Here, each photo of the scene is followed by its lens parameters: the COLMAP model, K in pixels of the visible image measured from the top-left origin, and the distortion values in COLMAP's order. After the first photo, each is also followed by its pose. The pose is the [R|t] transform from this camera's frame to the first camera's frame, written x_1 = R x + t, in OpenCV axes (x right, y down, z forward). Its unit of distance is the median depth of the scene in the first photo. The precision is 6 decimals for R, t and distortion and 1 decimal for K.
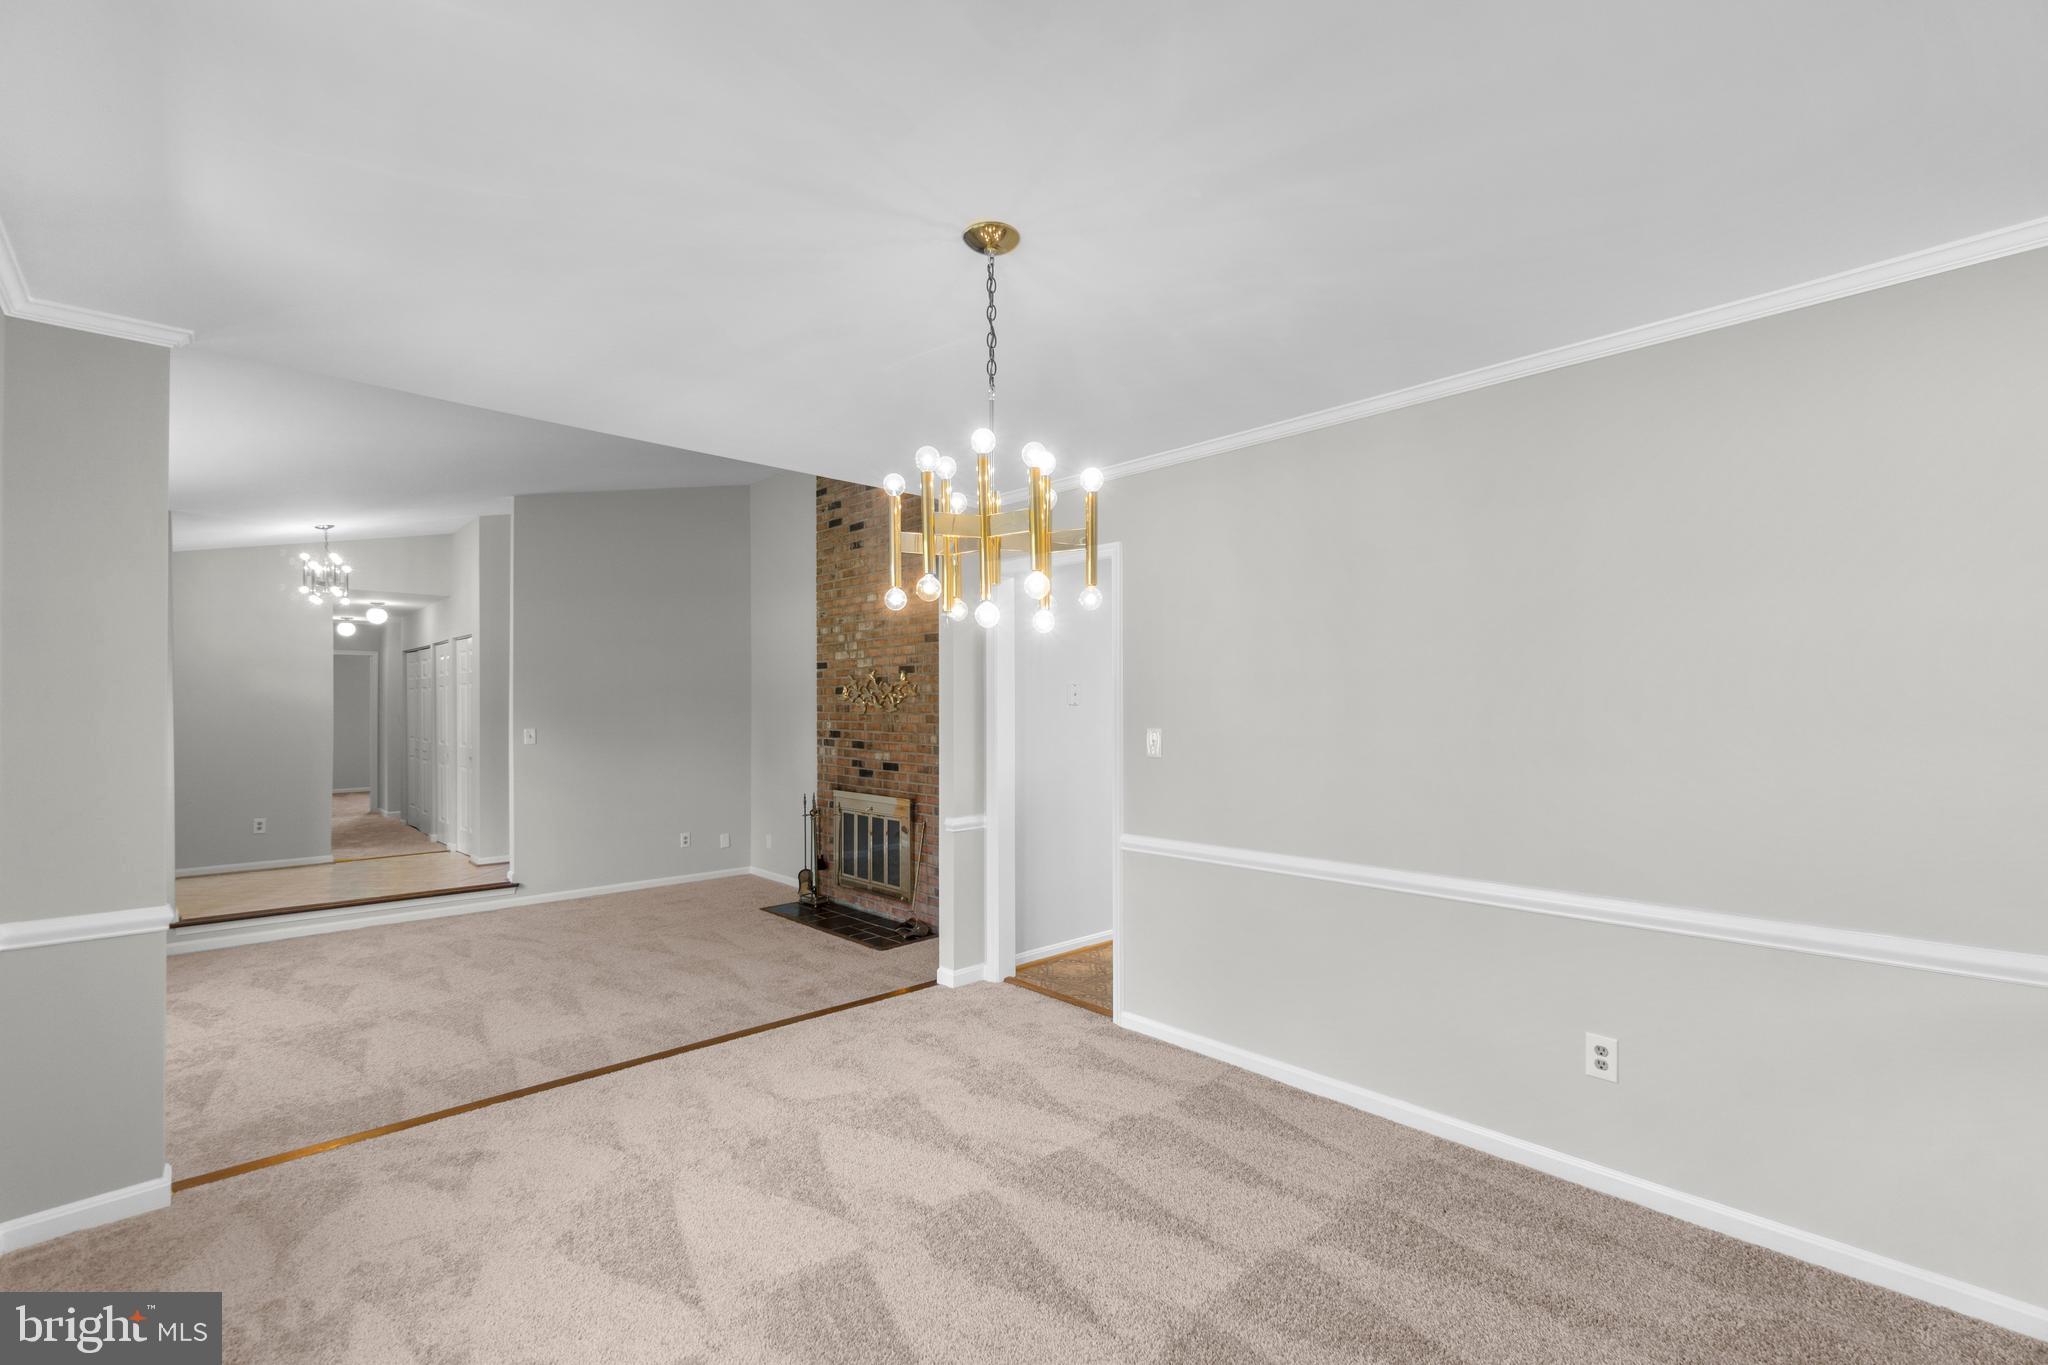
lens RADIAL K [[882.2, 0, 1023.6], [0, 882.2, 688.4], [0, 0, 1]] dist [0.004344, -0.000255]
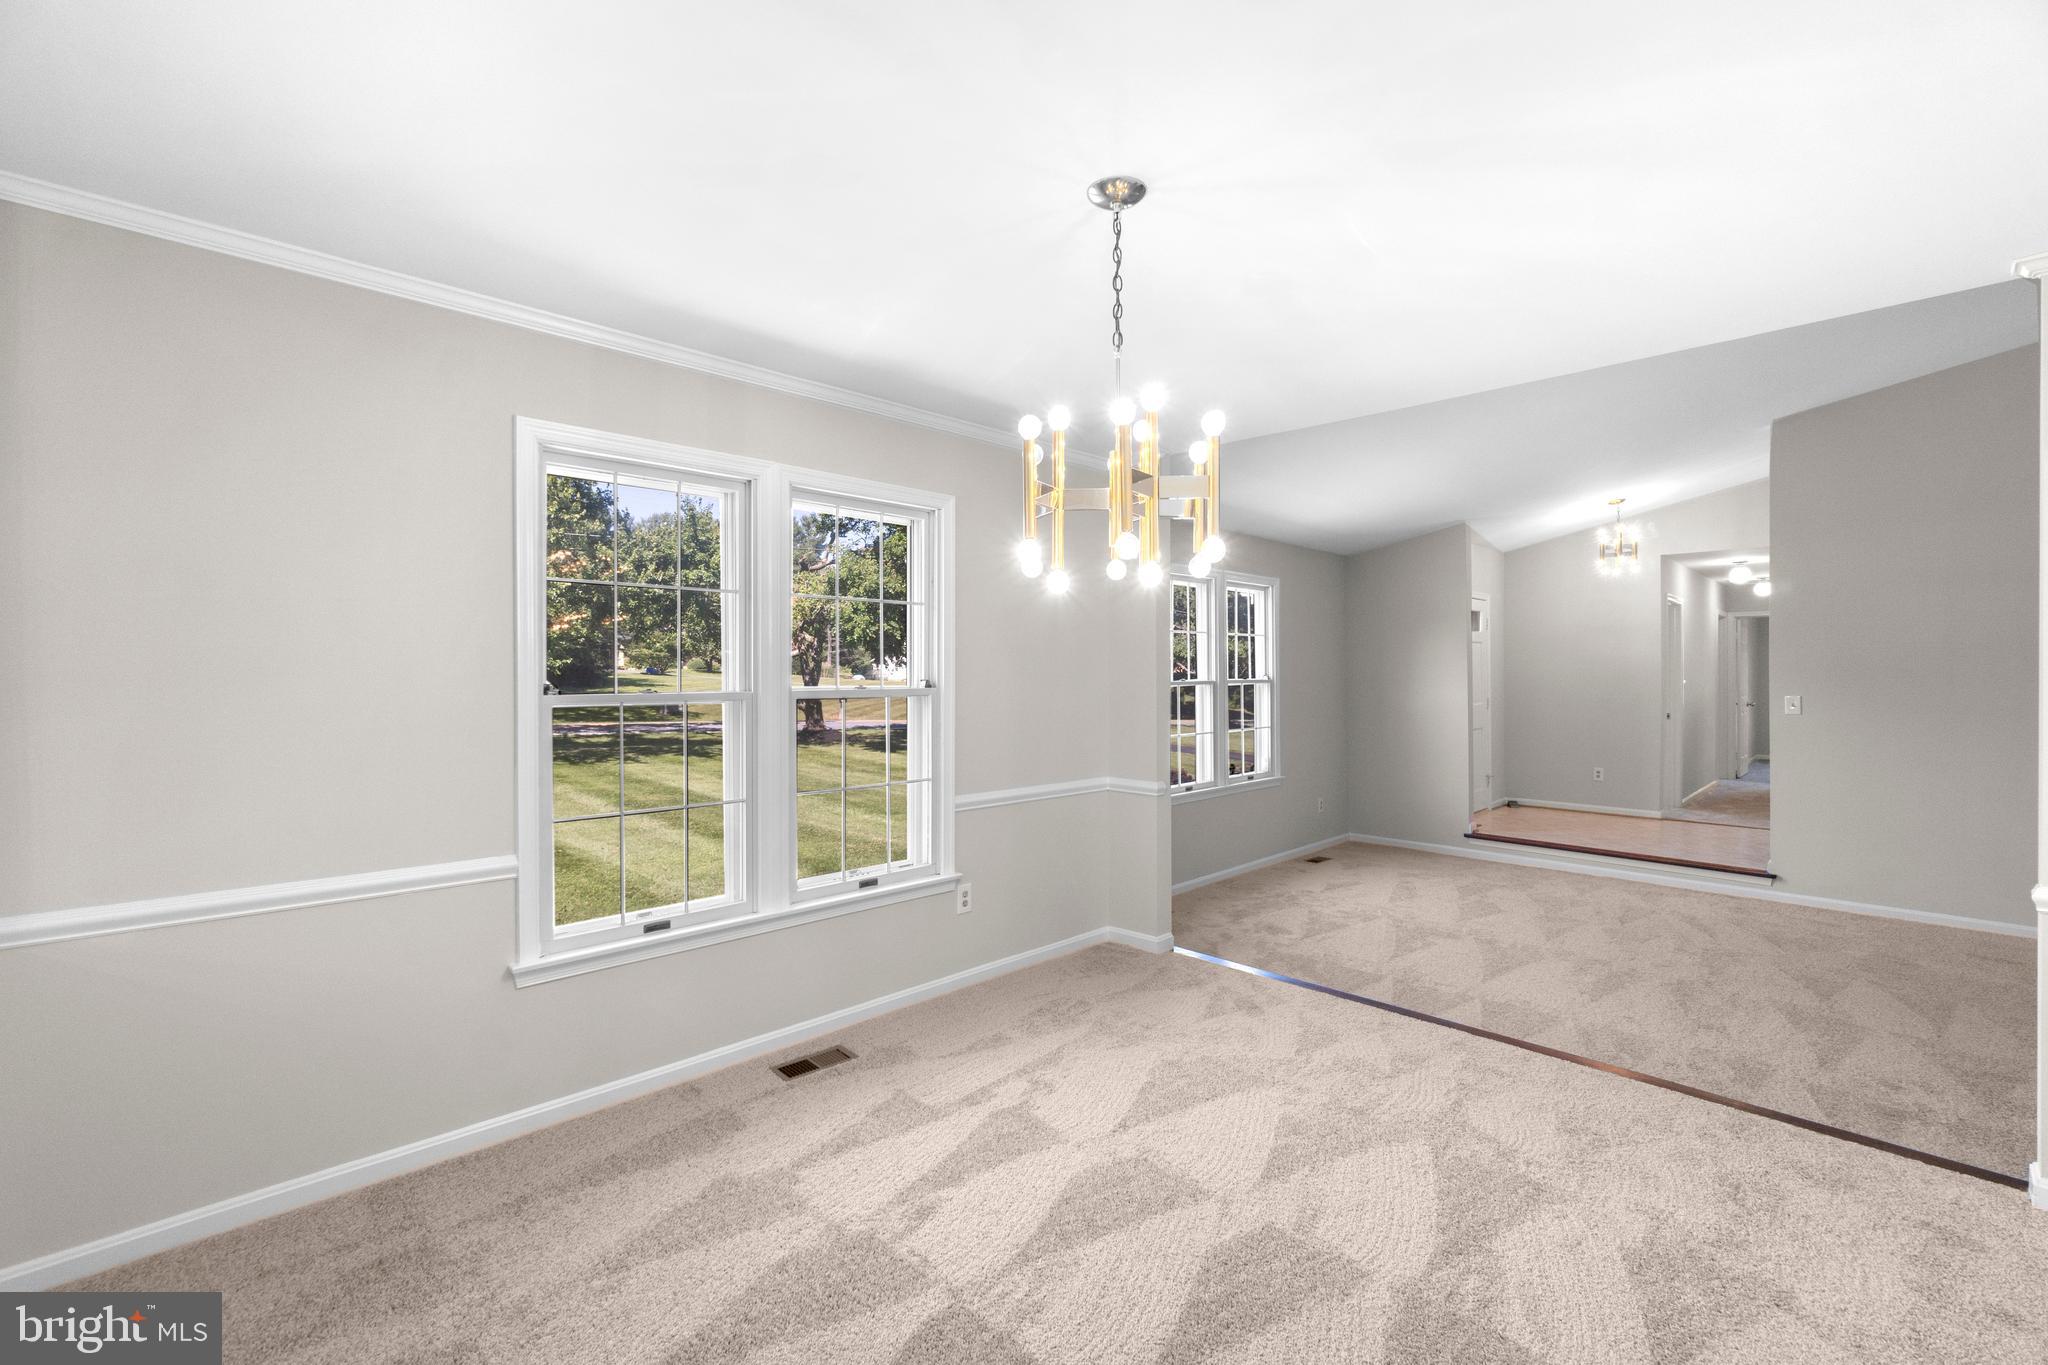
lens RADIAL K [[882.2, 0, 1015.5], [0, 882.2, 675.6], [0, 0, 1]] dist [0.004344, -0.000255]
pose [[0.016762, 0.006575, -0.999838, 0.451439], [0.020693, 0.999762, 0.006922, 0.008779], [0.999645, -0.020806, 0.016621, 0.409337]]
